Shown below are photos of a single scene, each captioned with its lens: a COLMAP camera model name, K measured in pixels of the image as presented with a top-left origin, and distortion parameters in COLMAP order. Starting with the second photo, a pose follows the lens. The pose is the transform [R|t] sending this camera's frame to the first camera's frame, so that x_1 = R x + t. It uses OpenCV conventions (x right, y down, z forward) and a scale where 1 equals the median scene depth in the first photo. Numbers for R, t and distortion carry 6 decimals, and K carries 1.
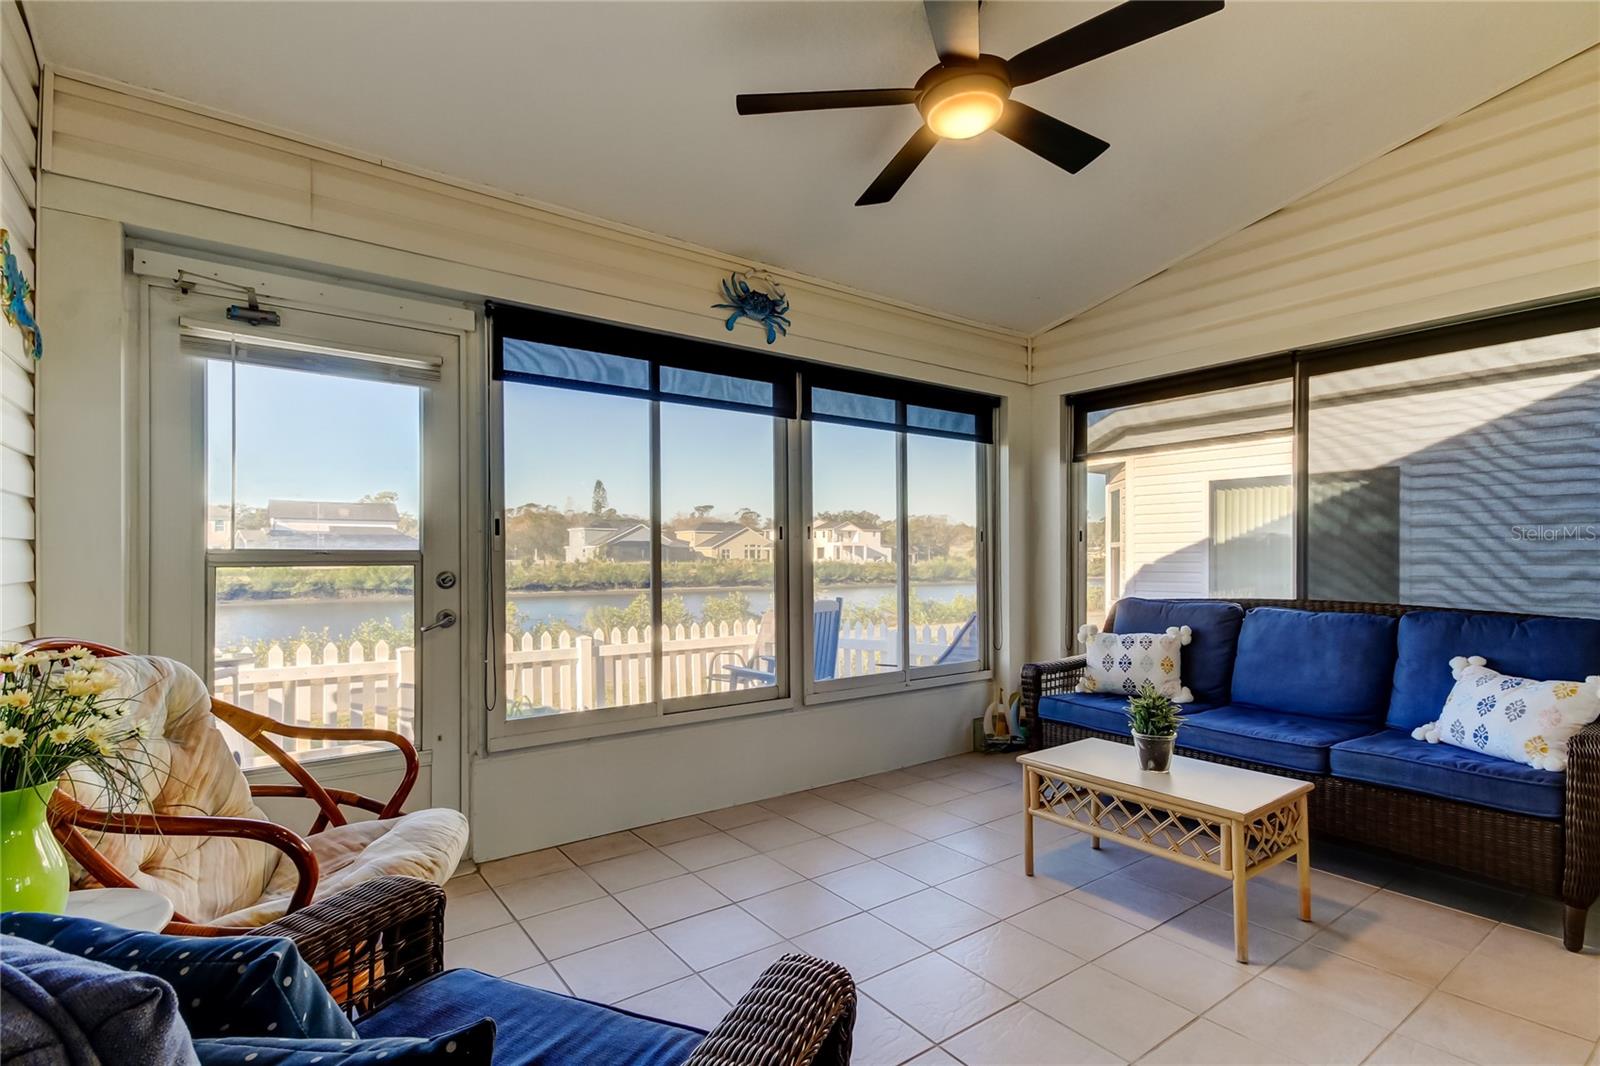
lens RADIAL K [[770.4, 0, 802.3], [0, 770.4, 561.6], [0, 0, 1]] dist [0.006533, -0.000104]
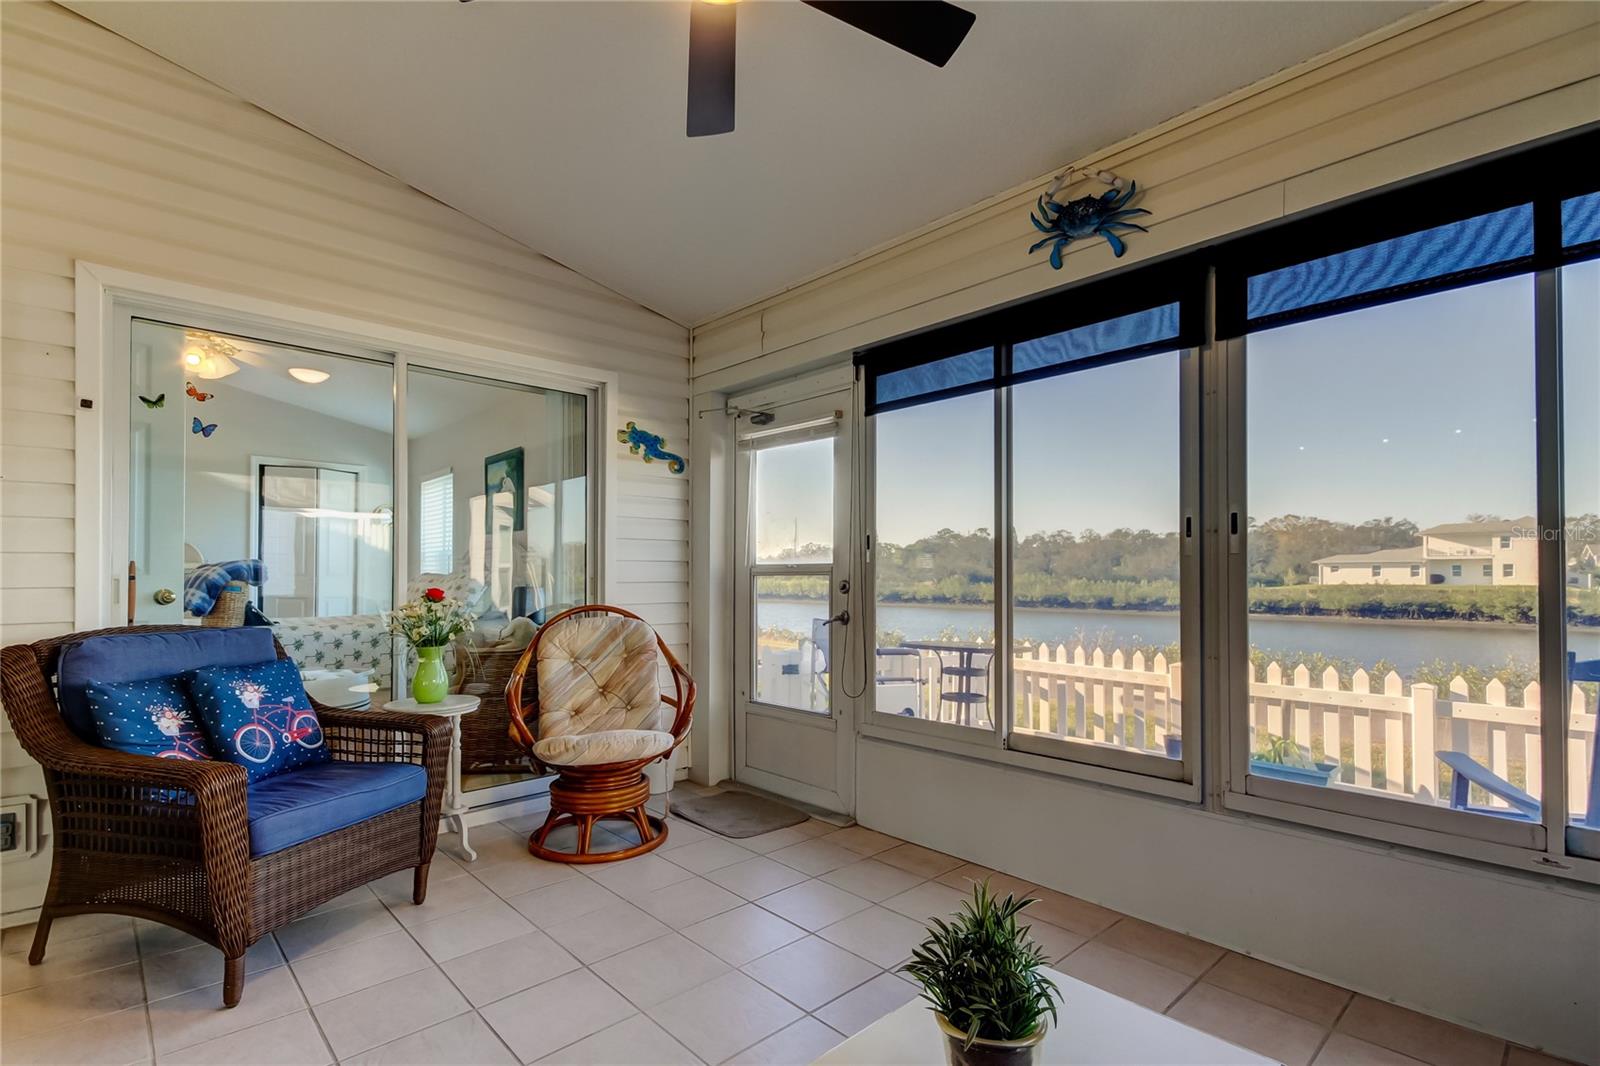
lens RADIAL K [[749.1, 0, 804.7], [0, 749.1, 579.3], [0, 0, 1]] dist [0.018067, -0.014052]
pose [[0.109988, 0.005119, -0.993920, 0.561034], [-0.007814, 0.999960, 0.004285, 0.005284], [0.993902, 0.007295, 0.110024, 0.607834]]
